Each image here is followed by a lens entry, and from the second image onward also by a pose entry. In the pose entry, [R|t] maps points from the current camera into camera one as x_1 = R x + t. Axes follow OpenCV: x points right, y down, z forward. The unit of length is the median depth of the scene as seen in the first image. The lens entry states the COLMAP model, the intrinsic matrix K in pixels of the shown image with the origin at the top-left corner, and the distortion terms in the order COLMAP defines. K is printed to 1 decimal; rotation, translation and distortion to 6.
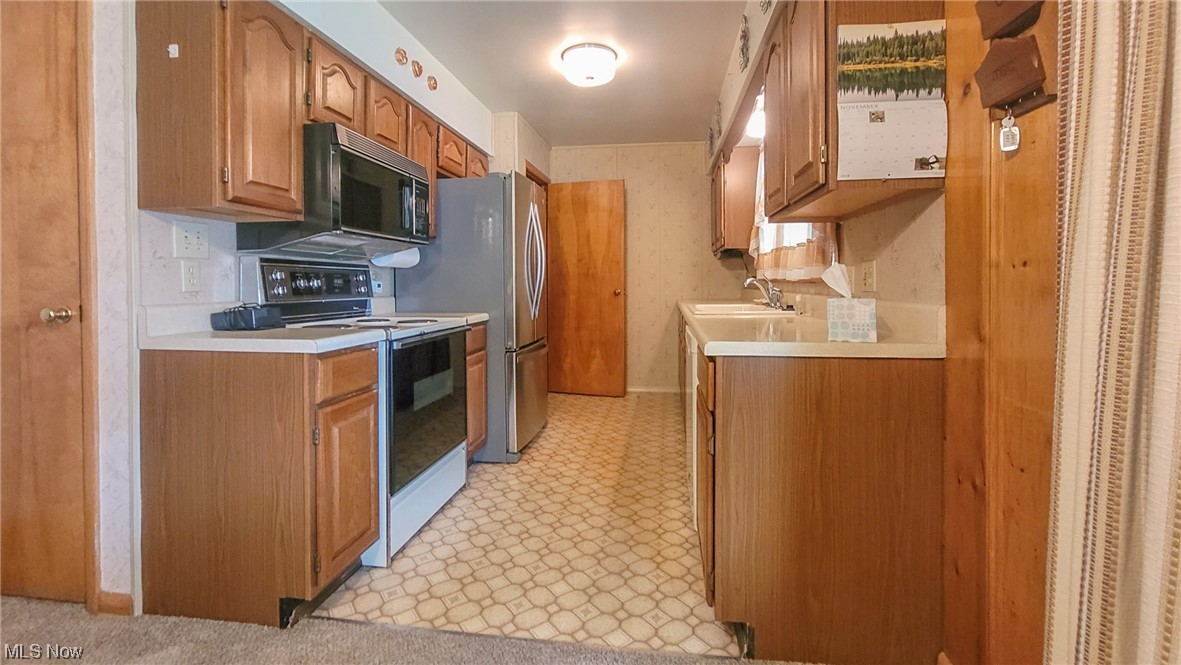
lens RADIAL K [[513.8, 0, 585.0], [0, 513.8, 285.8], [0, 0, 1]] dist [-0.025477, 0.012830]
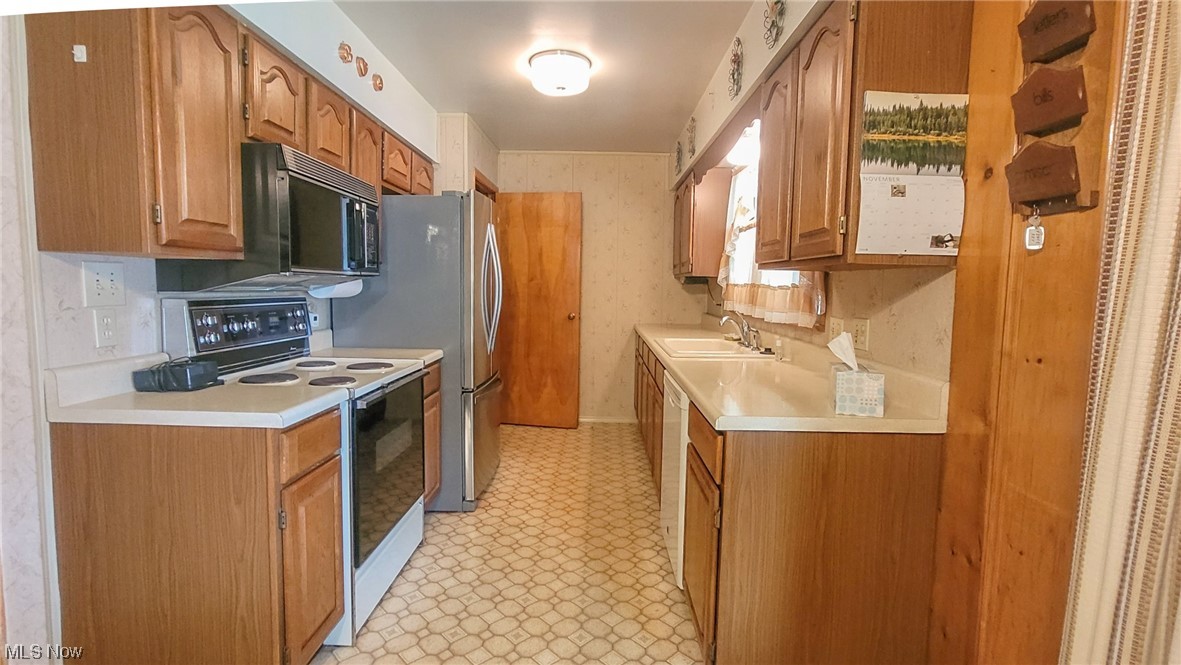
lens RADIAL K [[561.4, 0, 590.5], [0, 561.4, 332.5], [0, 0, 1]] dist [-0.029201, 0.015561]
pose [[0.990926, 0.011309, 0.133934, -0.102954], [-0.021167, 0.997150, 0.072408, -0.085210], [-0.132734, -0.074586, 0.988341, 0.002045]]
